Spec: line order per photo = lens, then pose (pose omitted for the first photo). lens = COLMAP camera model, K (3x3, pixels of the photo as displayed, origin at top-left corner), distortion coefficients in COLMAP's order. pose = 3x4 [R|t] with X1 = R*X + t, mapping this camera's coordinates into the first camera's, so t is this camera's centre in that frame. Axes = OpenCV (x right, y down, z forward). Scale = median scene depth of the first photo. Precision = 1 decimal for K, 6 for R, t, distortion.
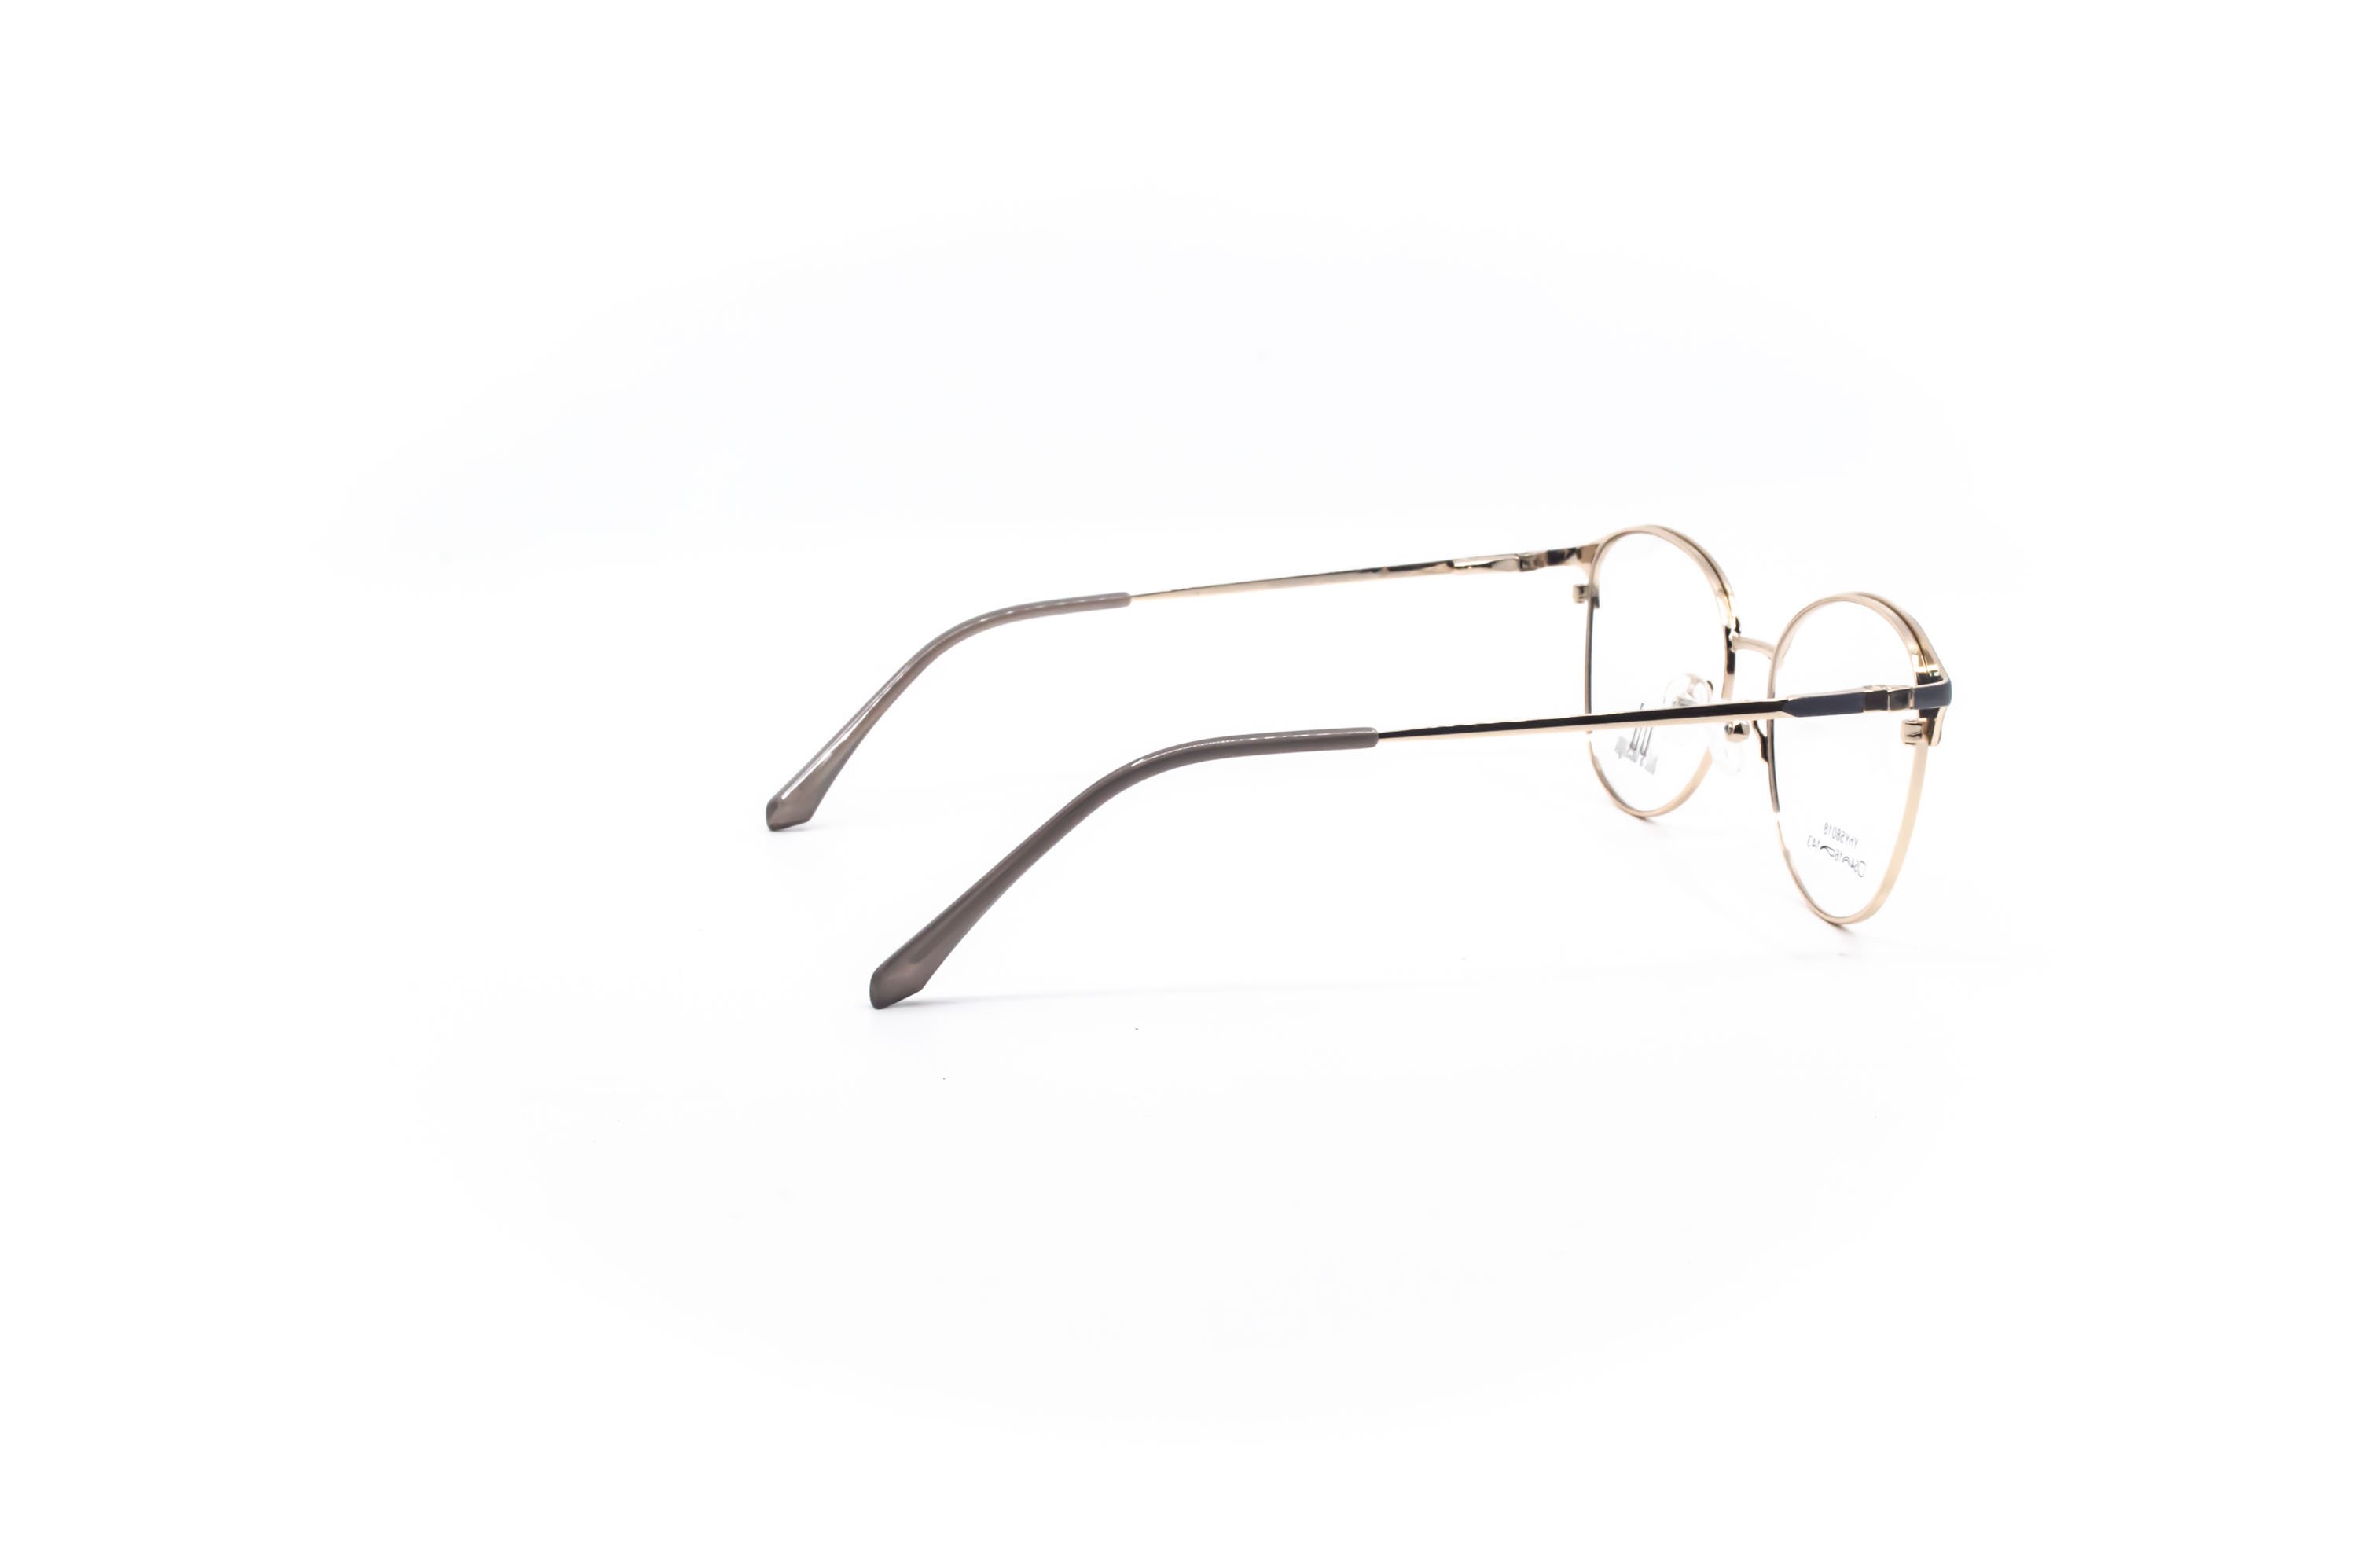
lens RADIAL K [[3023.3, 0, 1179.0], [0, 3023.3, 784.0], [0, 0, 1]] dist [-0.068734, -0.015702]
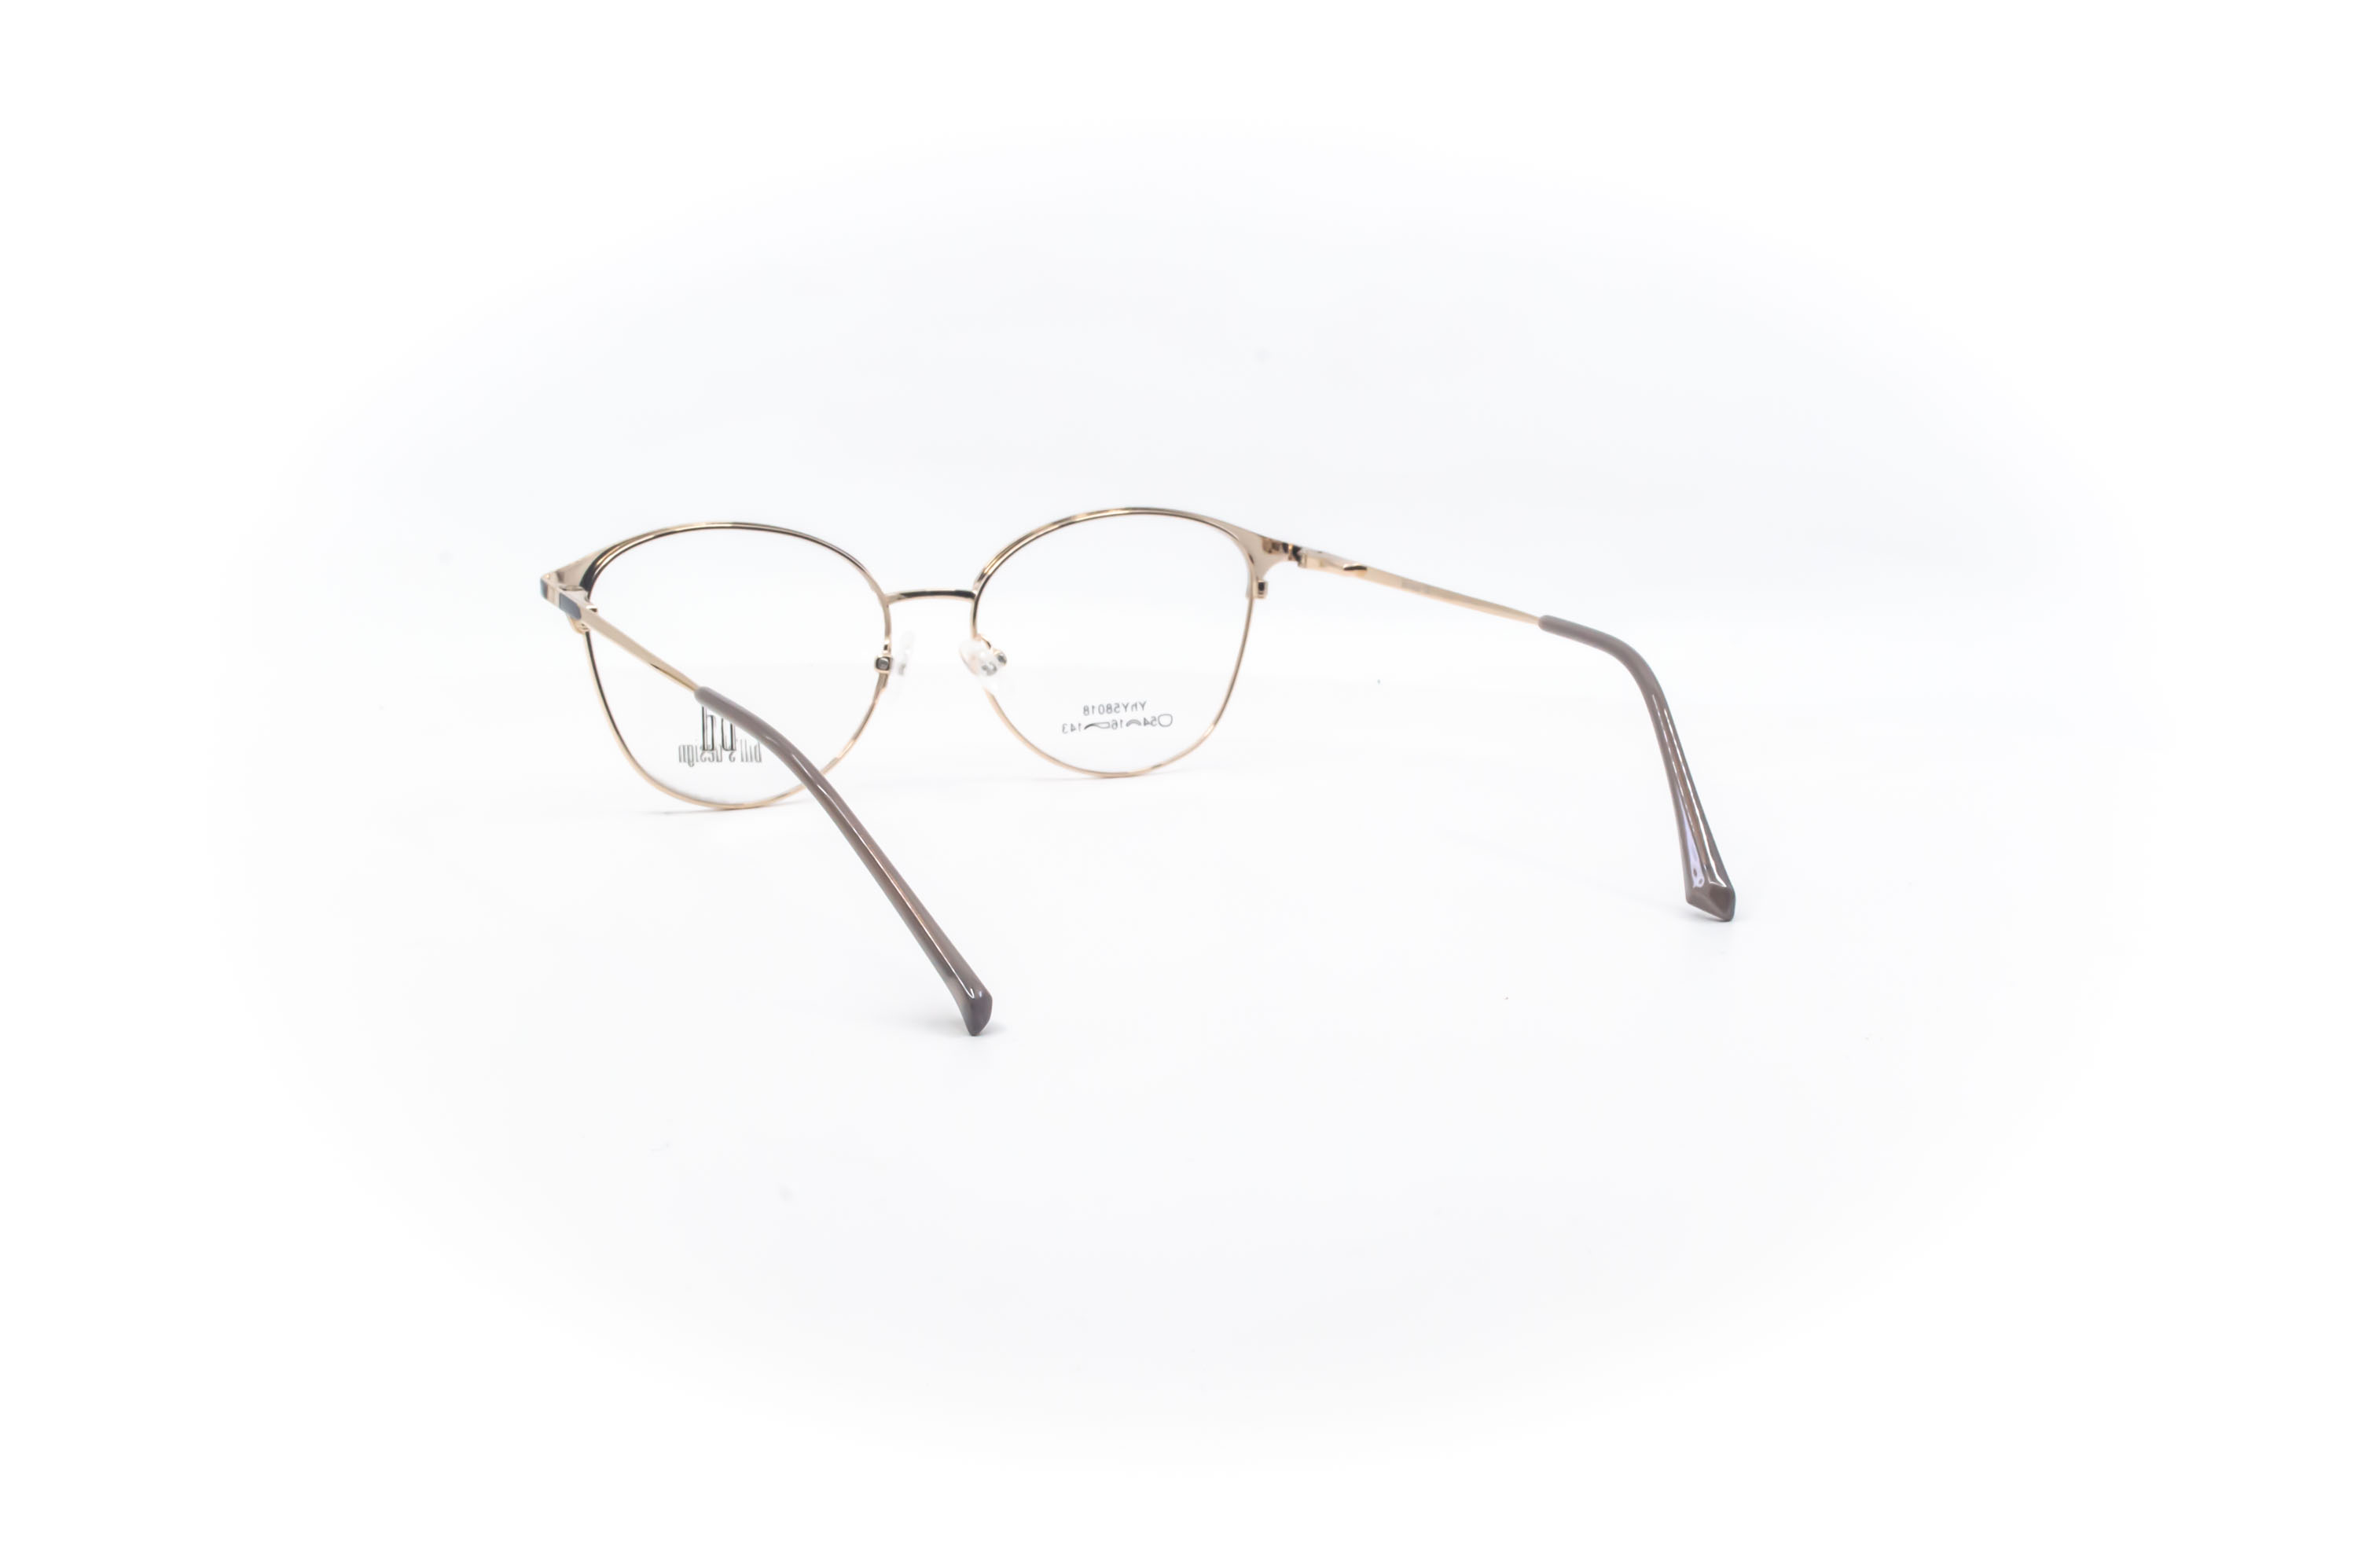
lens RADIAL K [[3023.3, 0, 1179.0], [0, 3023.3, 784.0], [0, 0, 1]] dist [-0.068734, -0.015702]
pose [[-0.271403, -0.190287, 0.943468, -0.909366], [0.177857, 0.953463, 0.243467, -0.236399], [-0.945890, 0.233880, -0.224929, 1.192894]]
